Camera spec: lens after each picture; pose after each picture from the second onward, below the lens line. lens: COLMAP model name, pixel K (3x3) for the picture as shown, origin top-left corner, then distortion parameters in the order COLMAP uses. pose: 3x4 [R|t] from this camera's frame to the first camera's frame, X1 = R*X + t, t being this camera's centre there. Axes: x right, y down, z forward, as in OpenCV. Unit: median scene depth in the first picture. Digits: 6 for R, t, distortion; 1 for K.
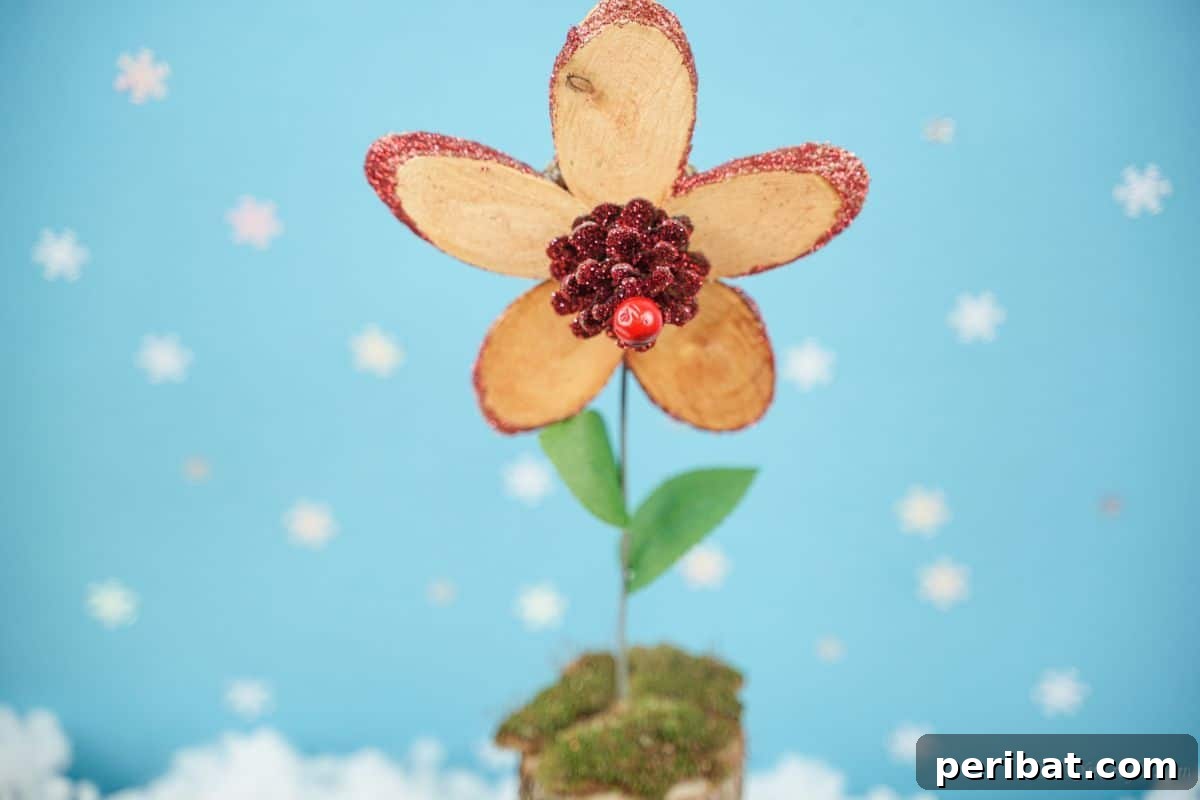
lens RADIAL K [[2238.6, 0, 629.6], [0, 2238.6, 396.5], [0, 0, 1]] dist [0.233710, 0.000000]
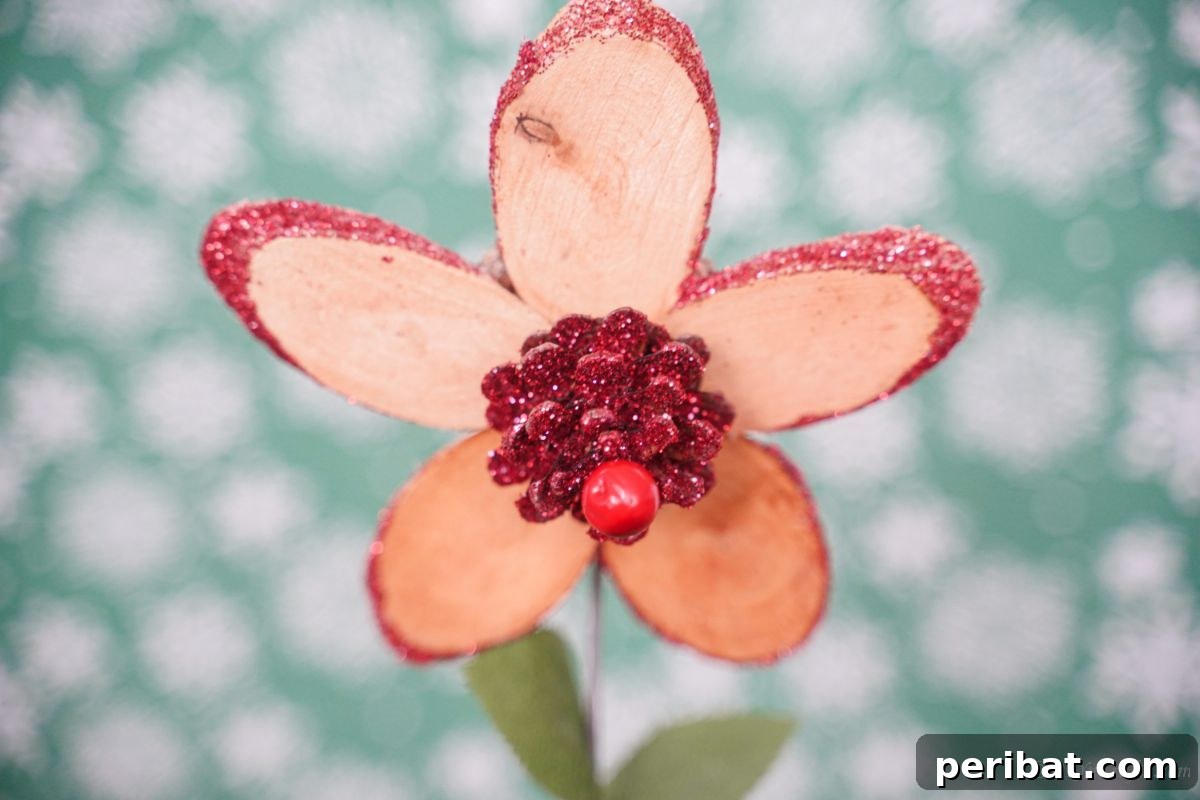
lens RADIAL K [[2618.7, 0, 619.6], [0, 2618.7, 402.8], [0, 0, 1]] dist [0.507639, 0.000000]
pose [[0.999812, 0.016863, 0.009539, -0.004305], [-0.016353, 0.998552, -0.051240, -0.022400], [-0.010389, 0.051074, 0.998641, 0.246913]]
